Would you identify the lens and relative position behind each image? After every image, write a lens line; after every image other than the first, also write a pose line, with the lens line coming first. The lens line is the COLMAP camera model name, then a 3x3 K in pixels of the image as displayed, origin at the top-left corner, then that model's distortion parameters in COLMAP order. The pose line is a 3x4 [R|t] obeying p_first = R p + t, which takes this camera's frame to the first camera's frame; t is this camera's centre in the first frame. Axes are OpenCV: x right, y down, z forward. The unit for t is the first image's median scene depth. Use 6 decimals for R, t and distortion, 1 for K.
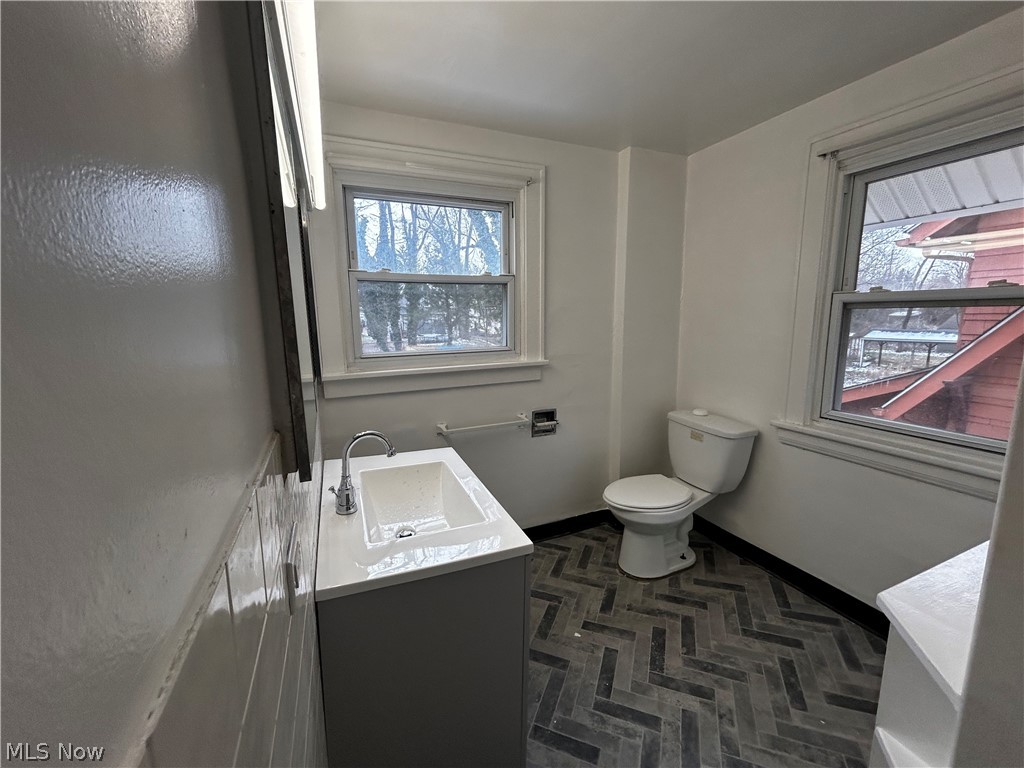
lens RADIAL K [[412.9, 0, 516.7], [0, 412.9, 384.5], [0, 0, 1]] dist [0.001844, -0.000799]
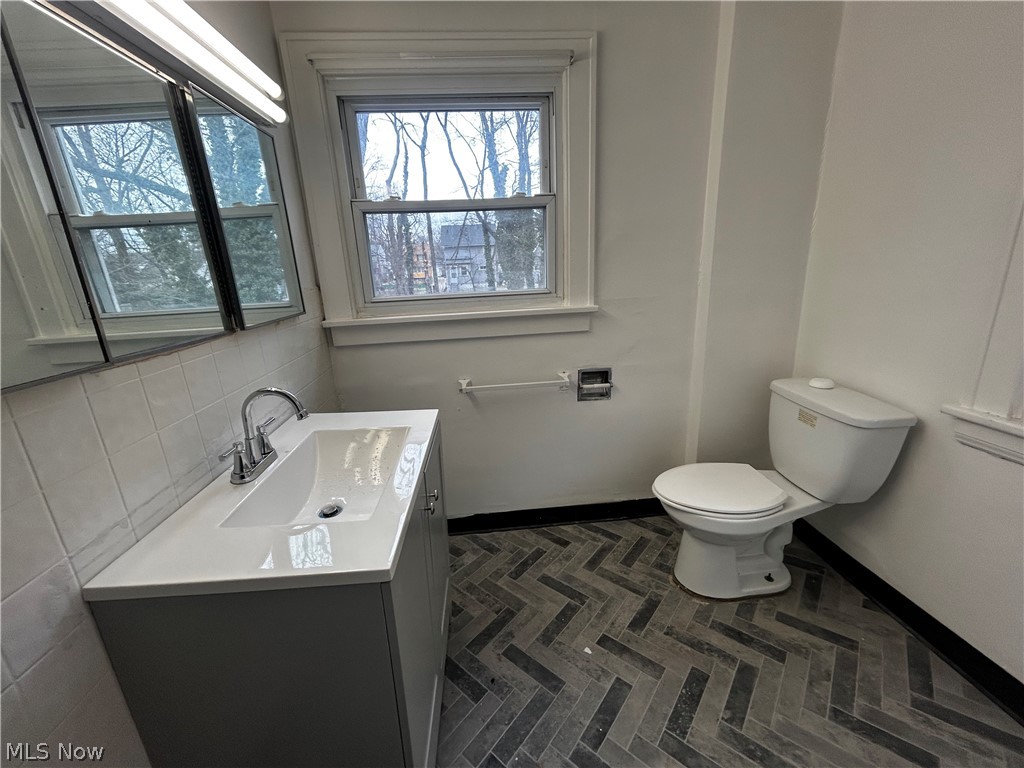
lens RADIAL K [[412.9, 0, 516.2], [0, 412.9, 383.4], [0, 0, 1]] dist [0.001844, -0.000799]
pose [[0.945288, 0.060529, -0.320574, 0.203838], [-0.022981, 0.992551, 0.119642, -0.002975], [0.325428, -0.105729, 0.939637, 0.214474]]
